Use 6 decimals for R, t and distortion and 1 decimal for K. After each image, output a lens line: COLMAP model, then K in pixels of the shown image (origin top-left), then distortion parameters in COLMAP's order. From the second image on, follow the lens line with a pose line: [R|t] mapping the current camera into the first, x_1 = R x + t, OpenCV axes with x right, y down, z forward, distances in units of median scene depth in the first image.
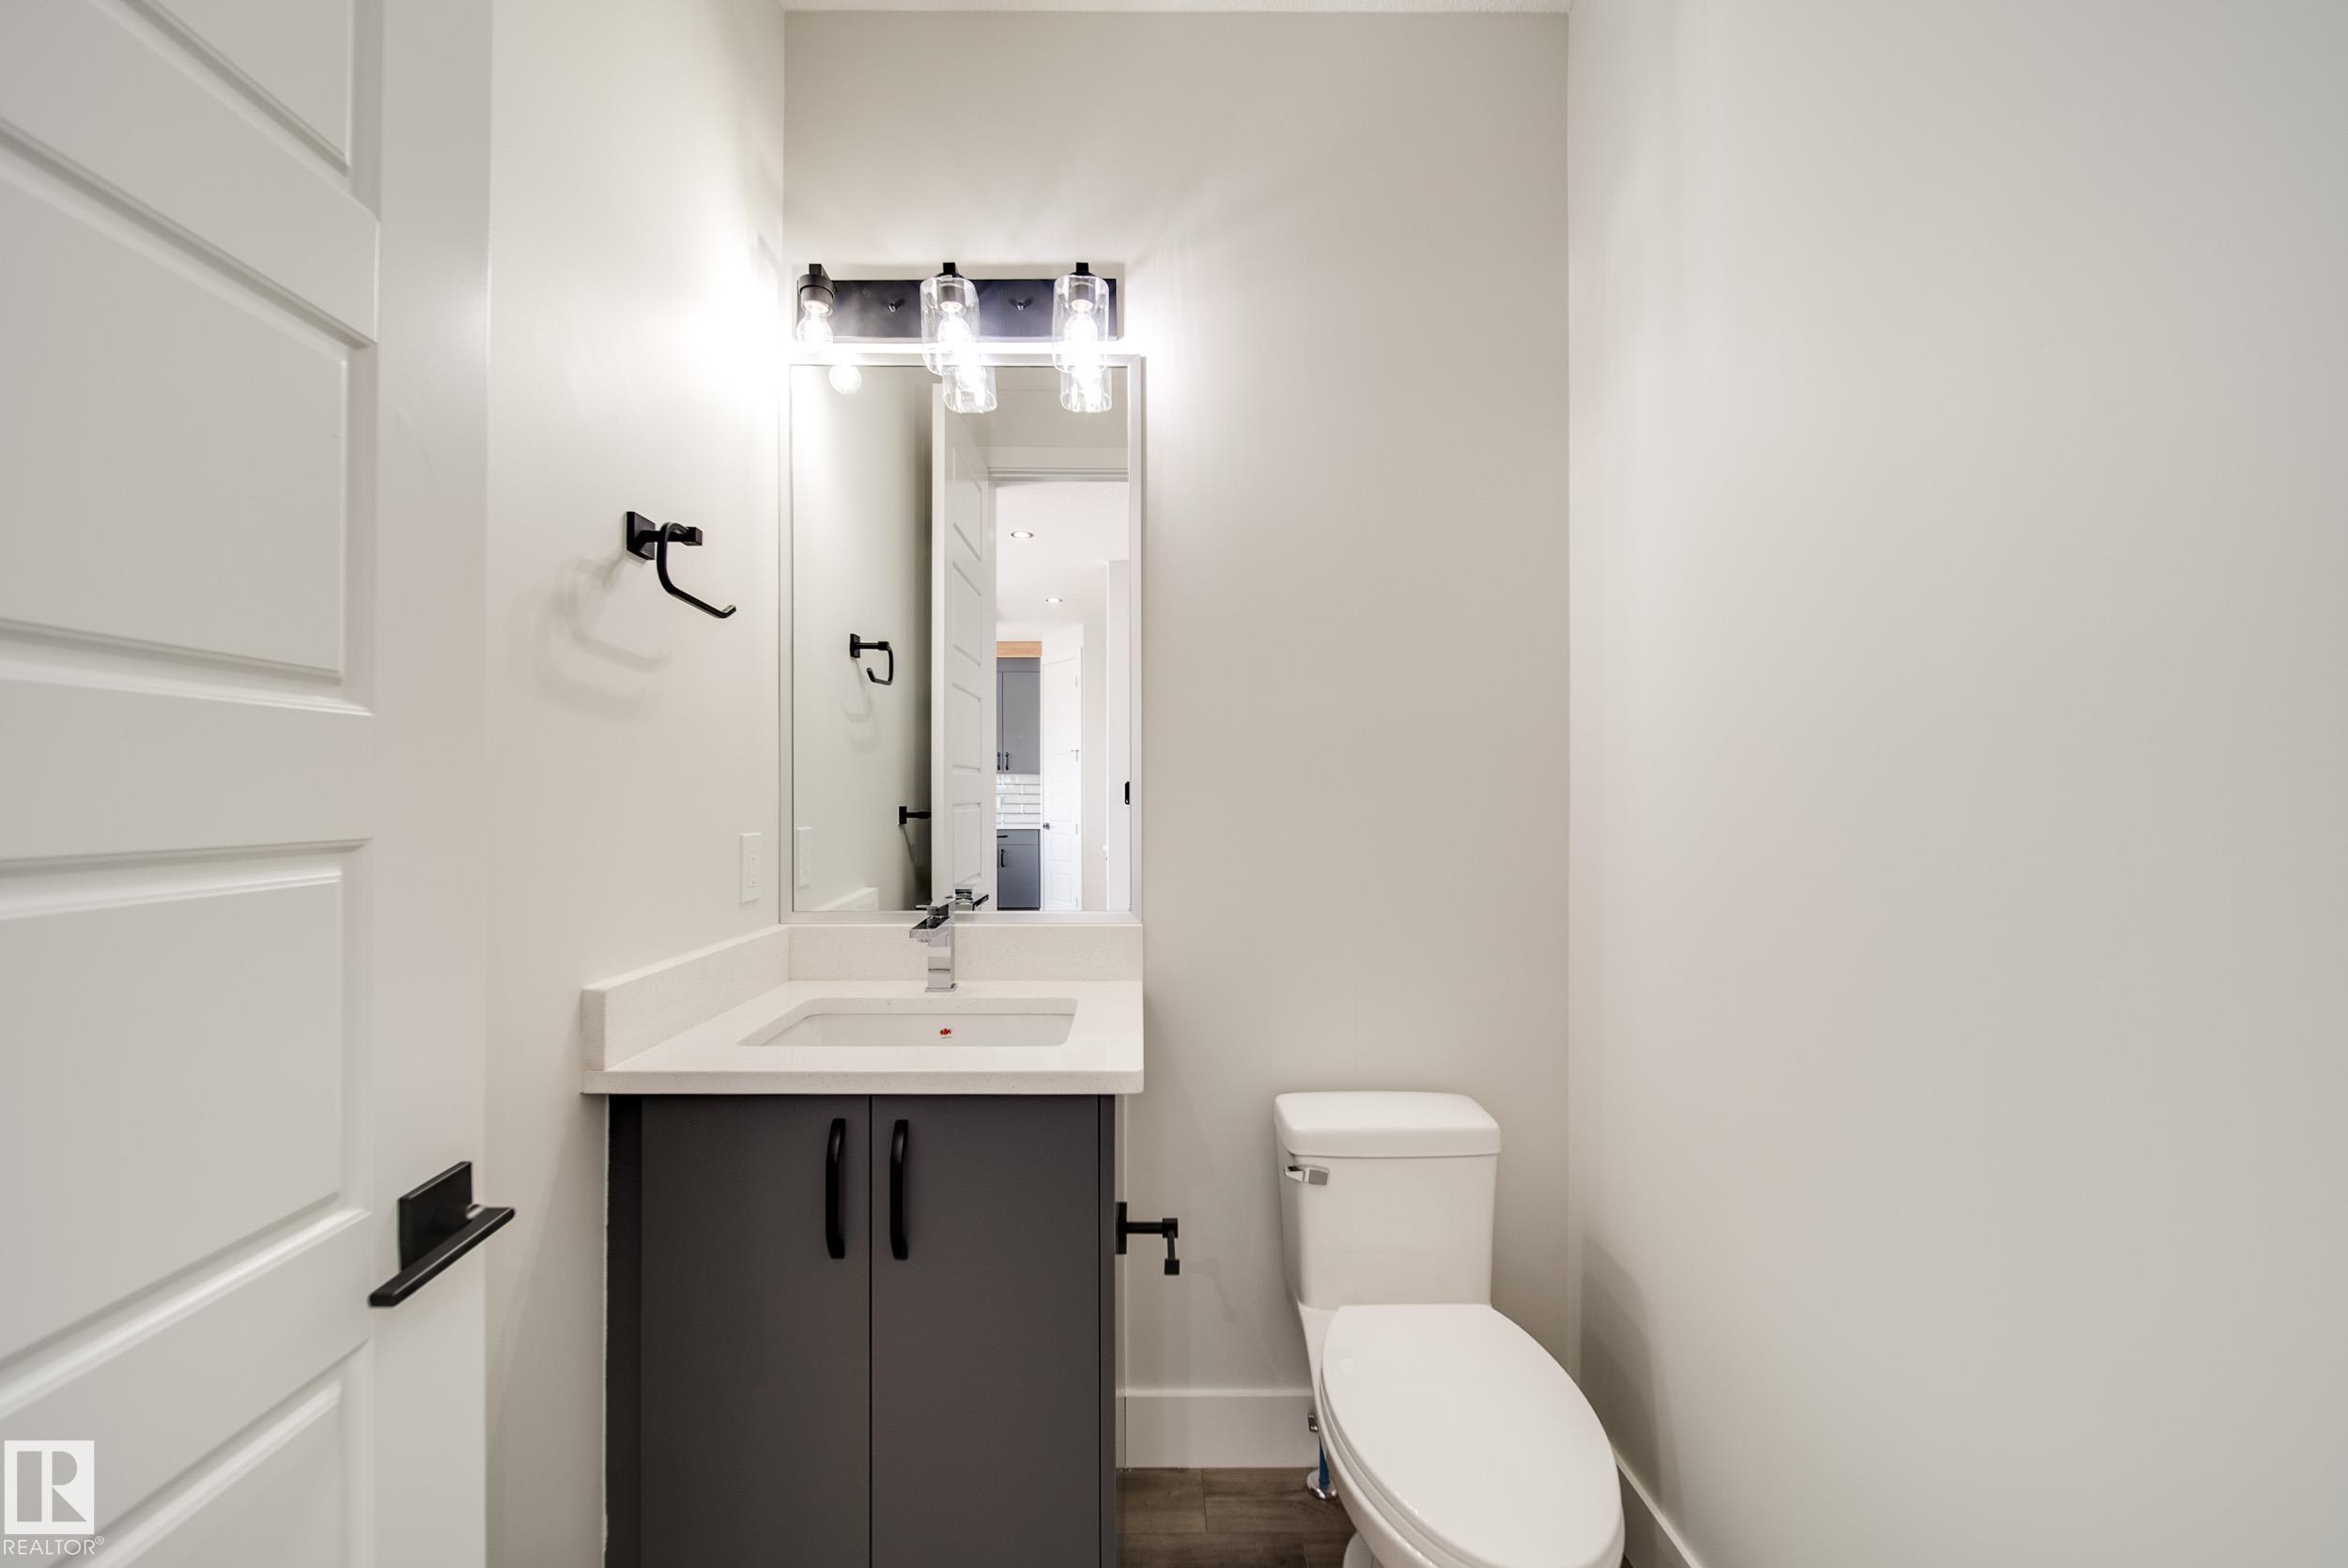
lens RADIAL K [[827.1, 0, 1178.2], [0, 827.1, 777.0], [0, 0, 1]] dist [0.001782, -0.001683]
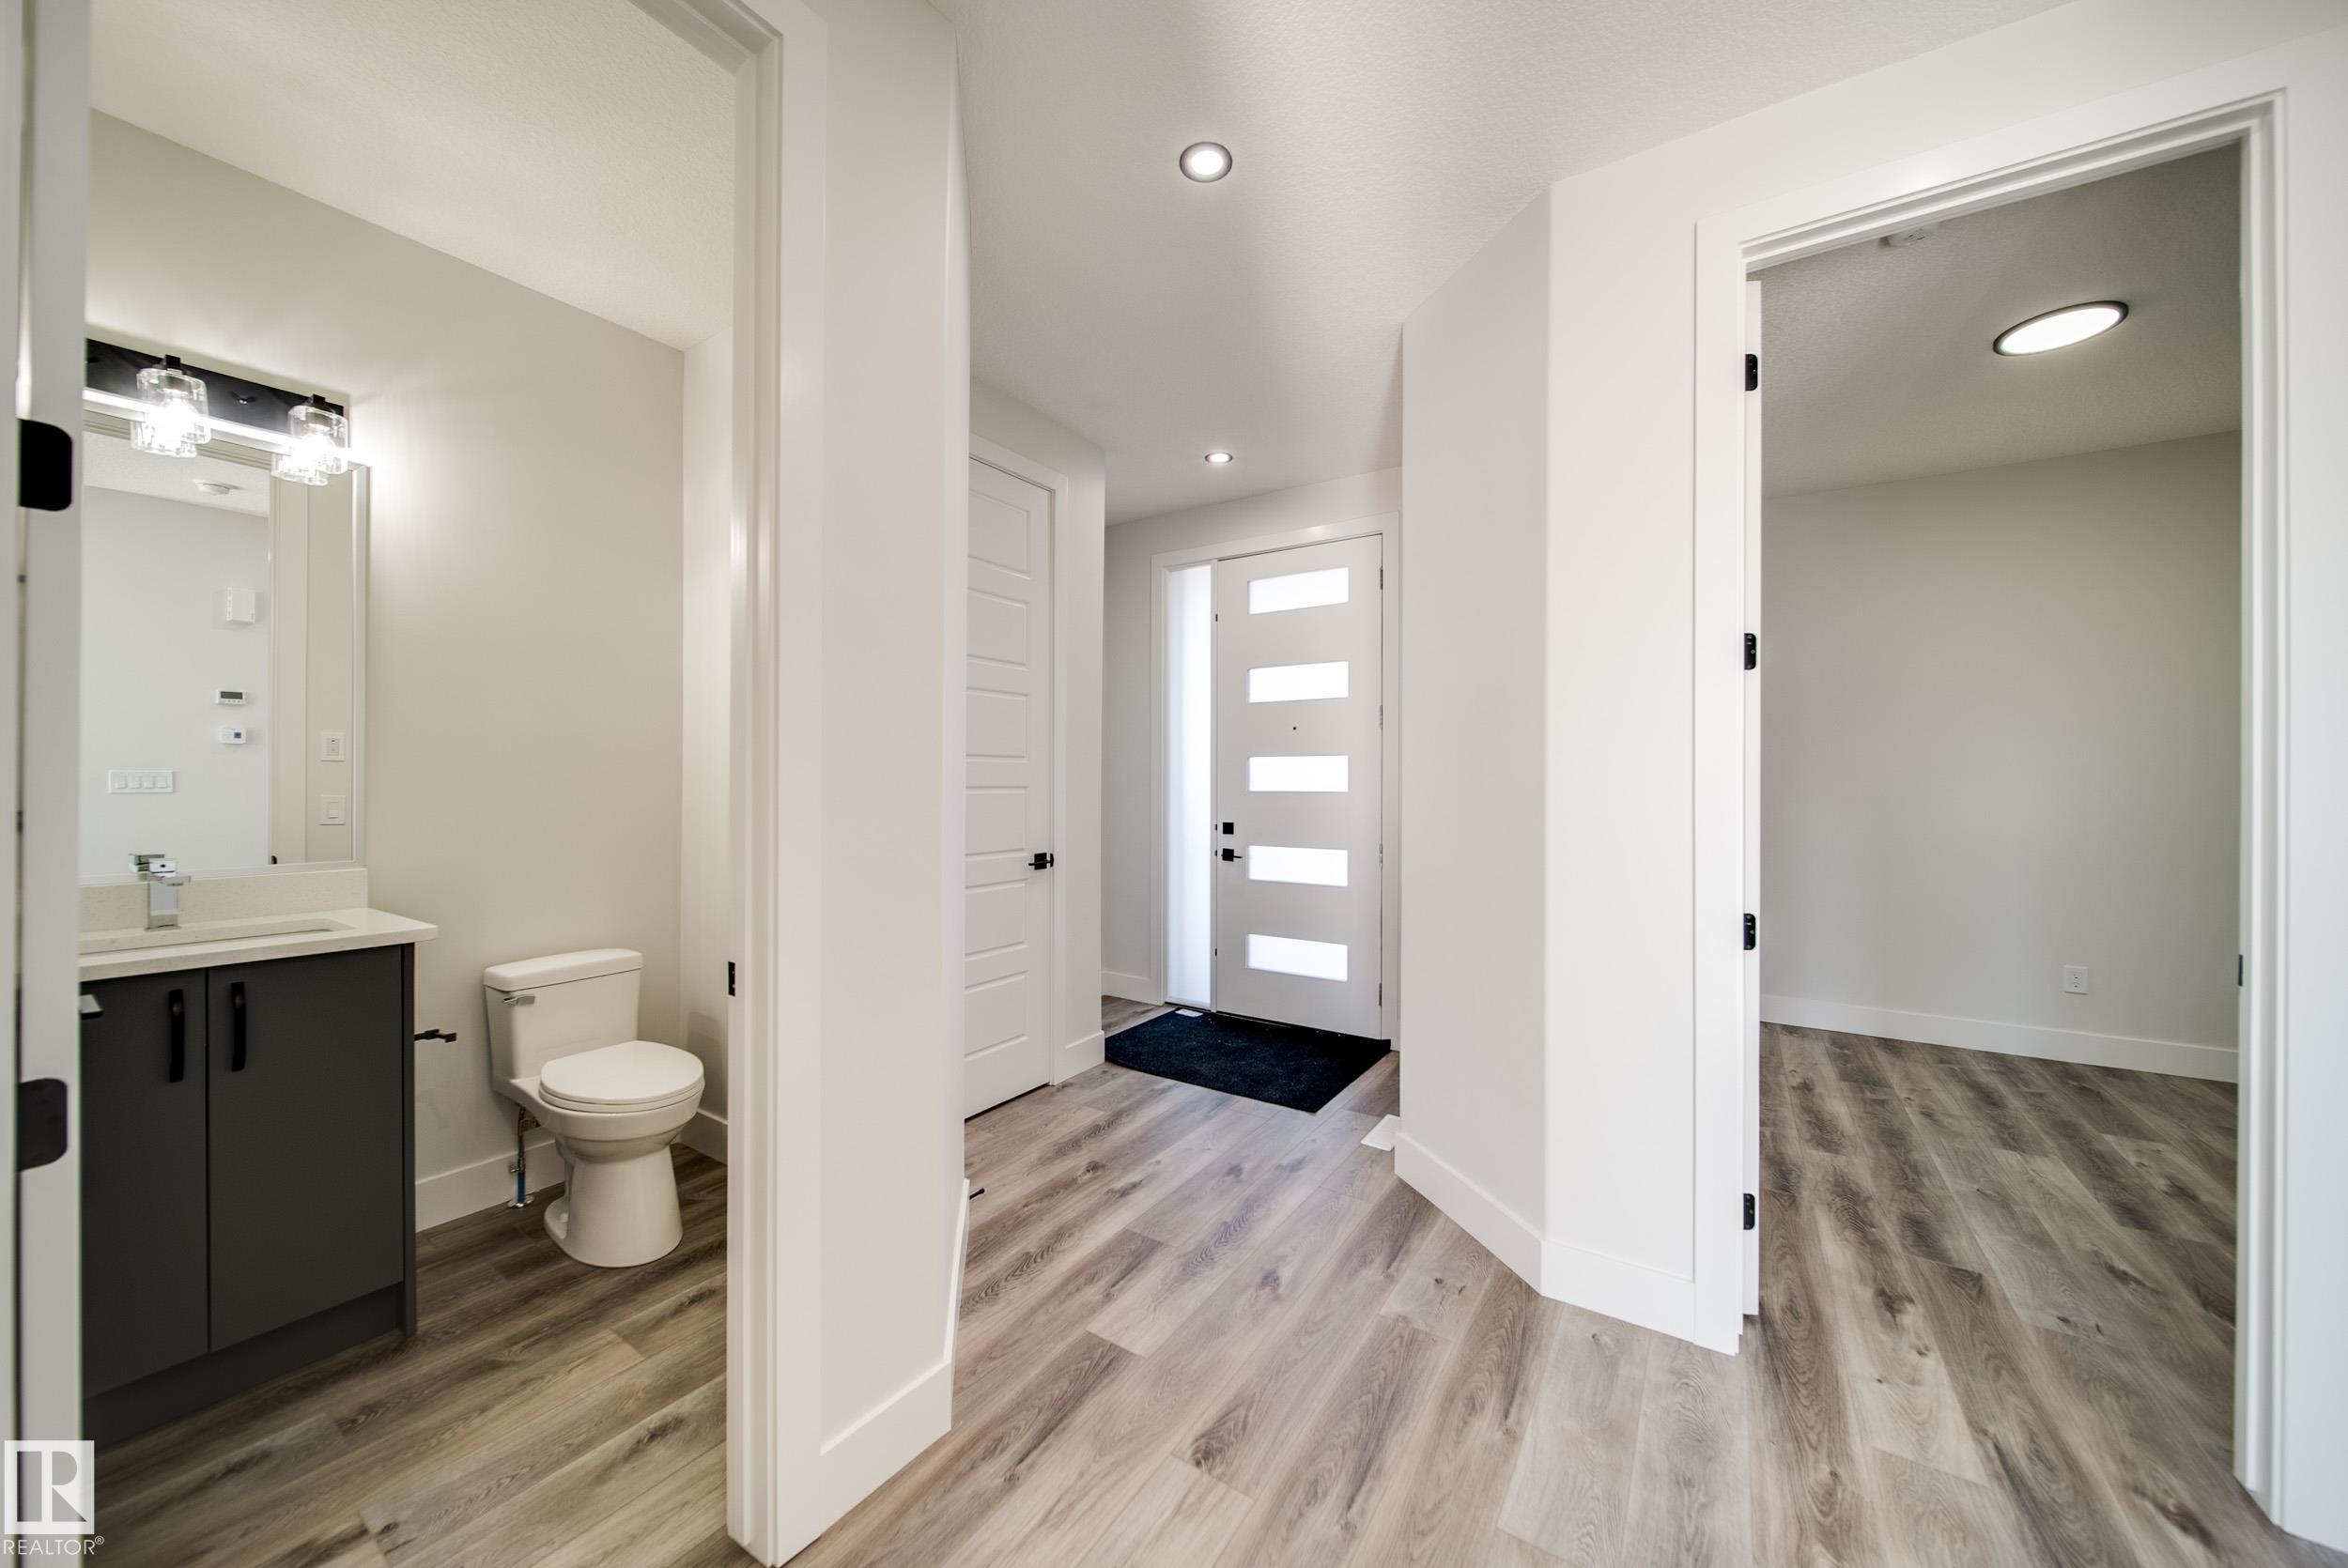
lens RADIAL K [[833.4, 0, 1177.4], [0, 833.4, 786.7], [0, 0, 1]] dist [0.001404, -0.001829]
pose [[0.561403, -0.007407, 0.827509, -0.475693], [-0.018370, 0.999602, 0.021410, -0.017756], [-0.827338, -0.027221, 0.561044, -1.016881]]
